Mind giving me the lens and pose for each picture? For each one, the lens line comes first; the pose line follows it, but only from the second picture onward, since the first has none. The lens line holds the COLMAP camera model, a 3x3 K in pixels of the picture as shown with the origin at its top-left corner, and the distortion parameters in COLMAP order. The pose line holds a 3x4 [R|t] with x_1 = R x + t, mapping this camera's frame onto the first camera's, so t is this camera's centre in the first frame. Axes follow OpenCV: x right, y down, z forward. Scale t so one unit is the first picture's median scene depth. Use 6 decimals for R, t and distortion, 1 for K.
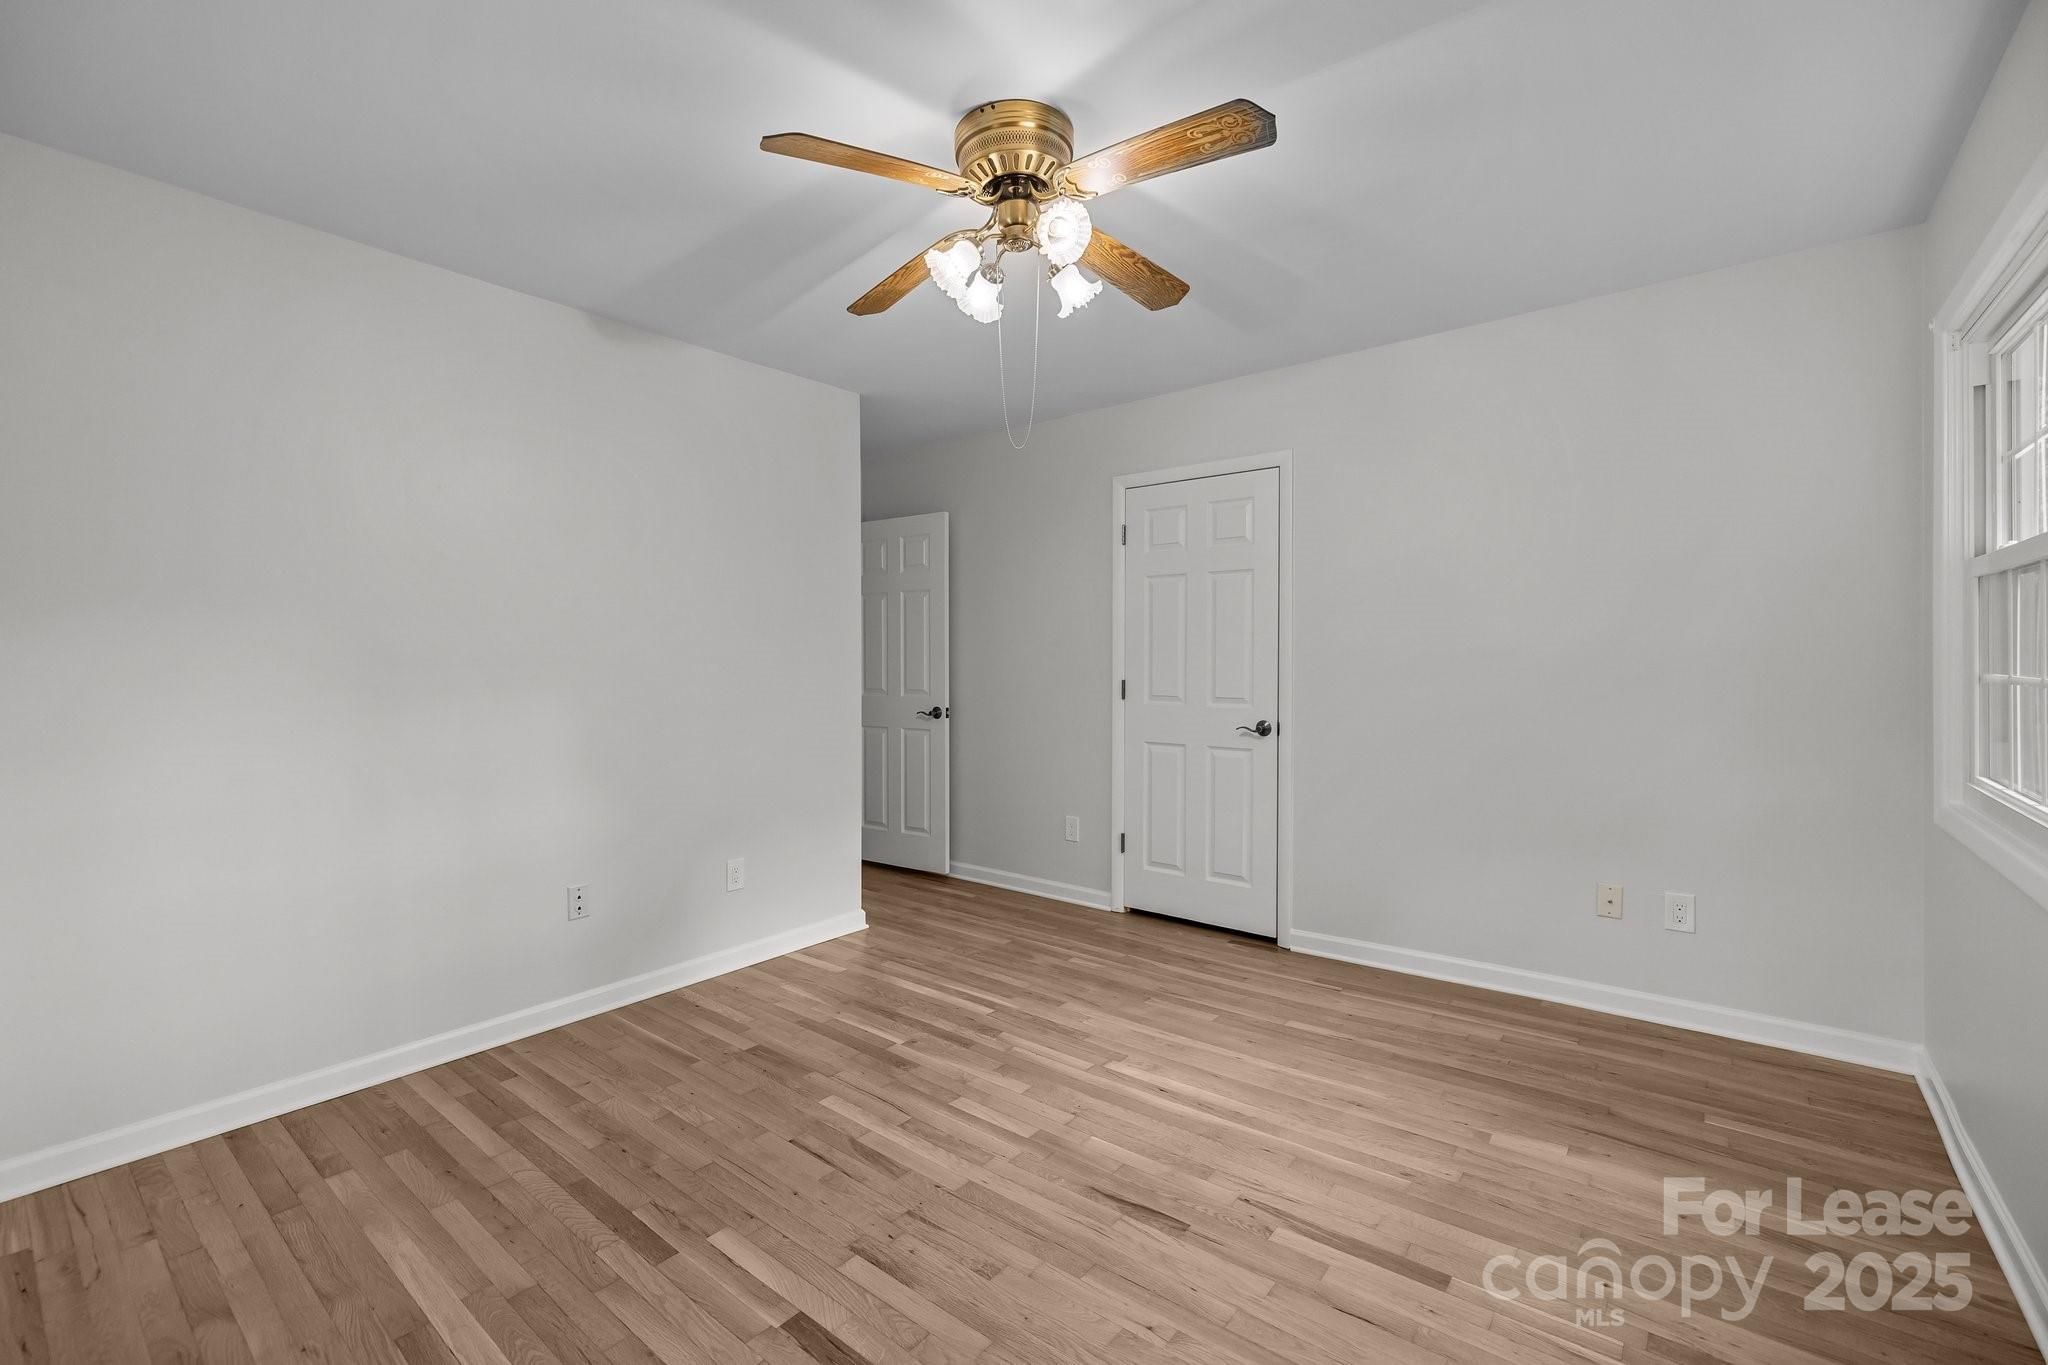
lens RADIAL K [[882.1, 0, 1006.8], [0, 882.1, 647.7], [0, 0, 1]] dist [-0.002229, -0.000402]
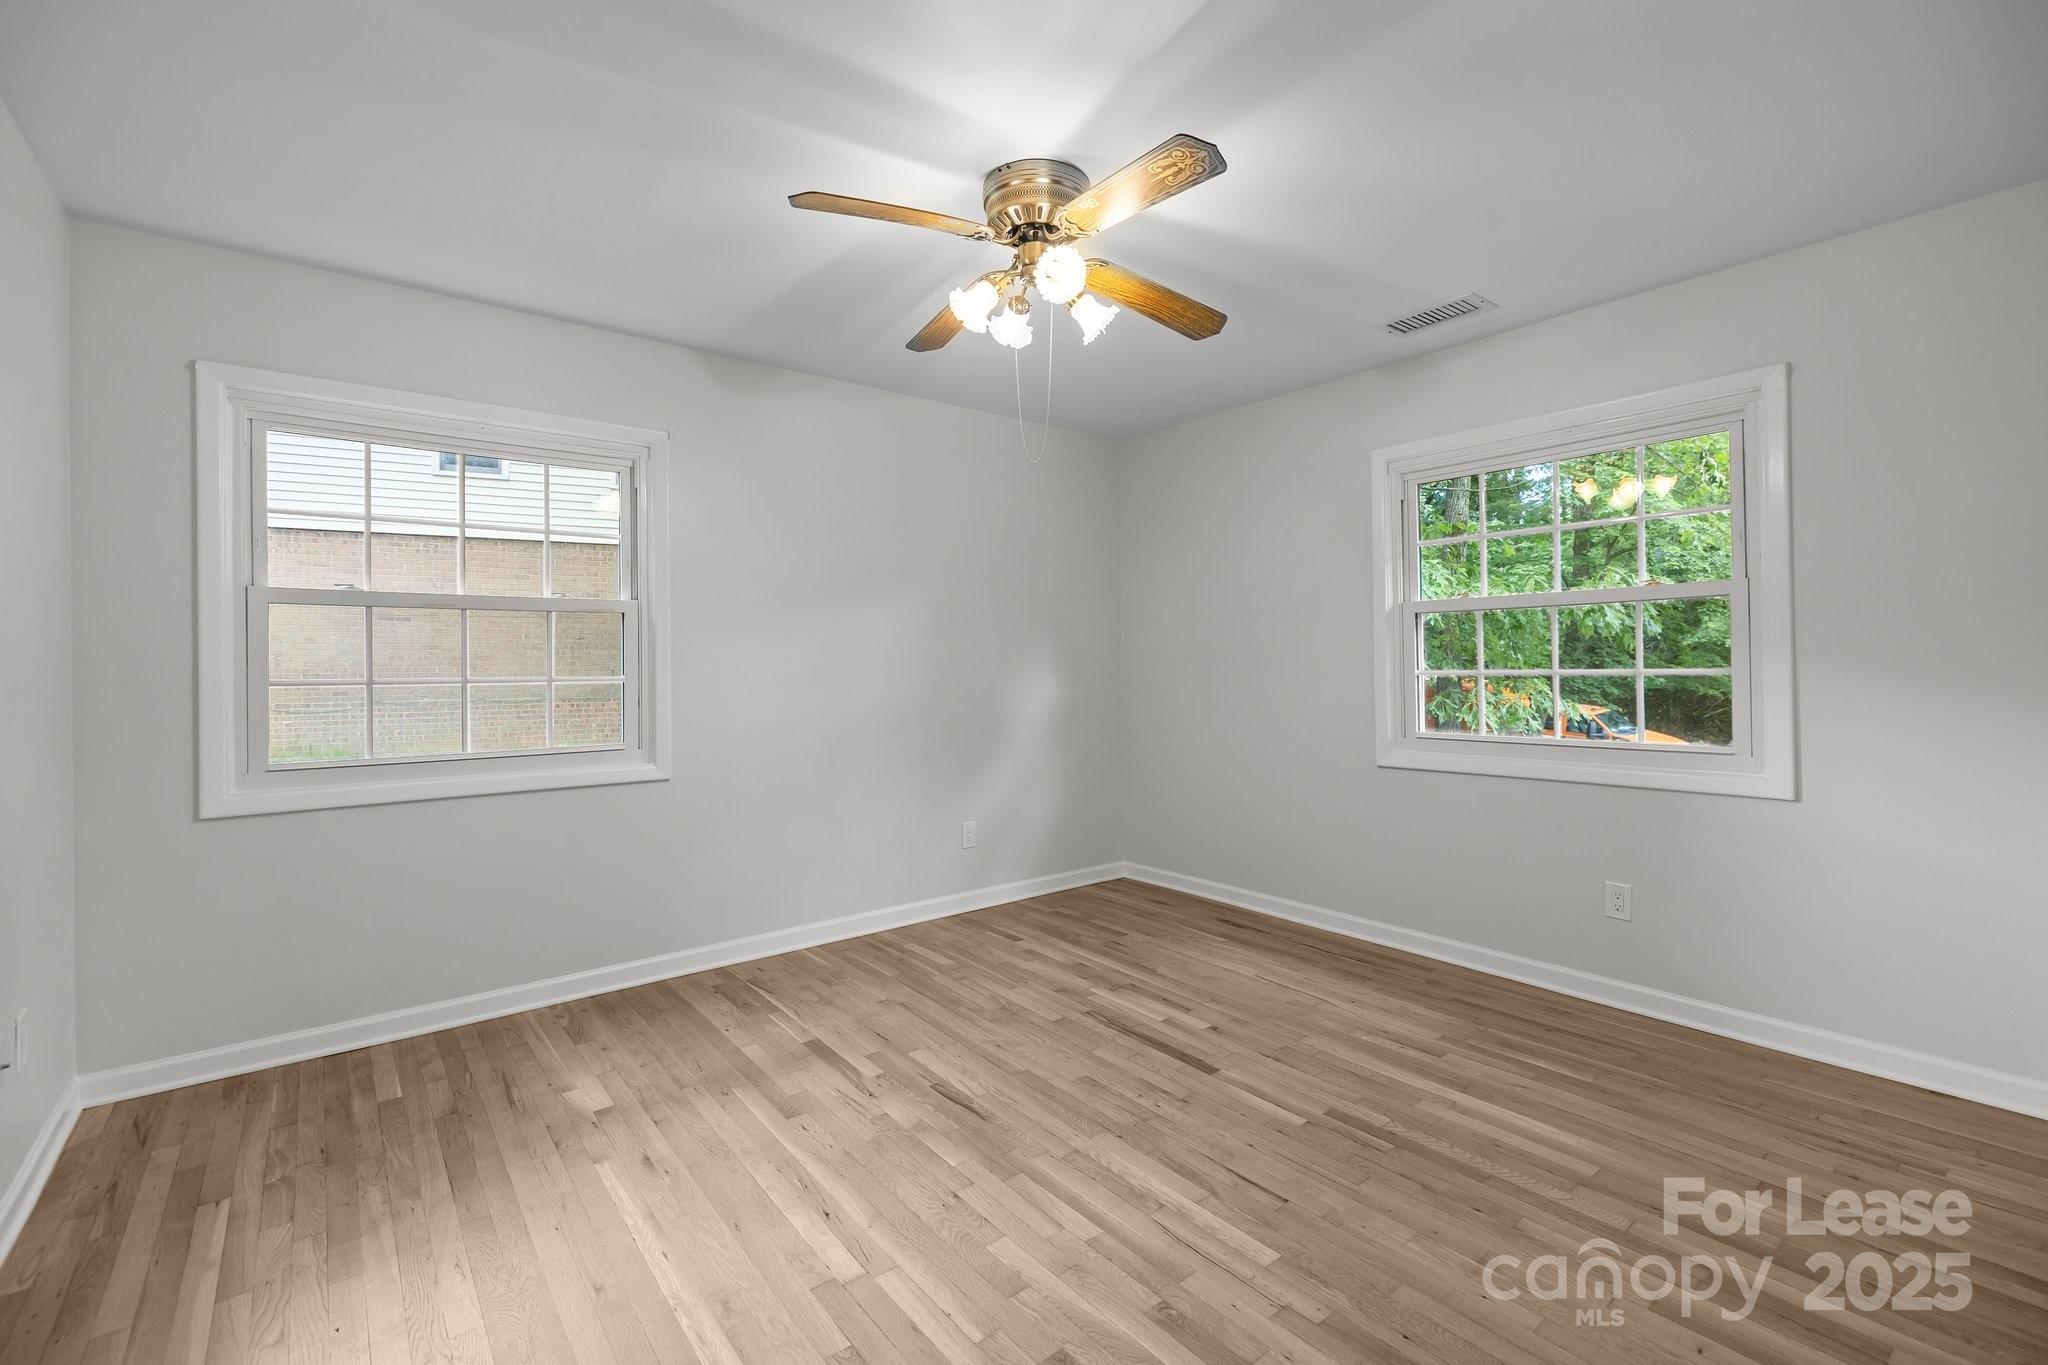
lens RADIAL K [[882.1, 0, 1006.8], [0, 882.1, 647.7], [0, 0, 1]] dist [-0.002229, -0.000402]
pose [[-0.975139, 0.015233, 0.221072, -0.185545], [0.010666, 0.999705, -0.021838, 0.025337], [-0.221339, -0.018937, -0.975013, 2.032364]]
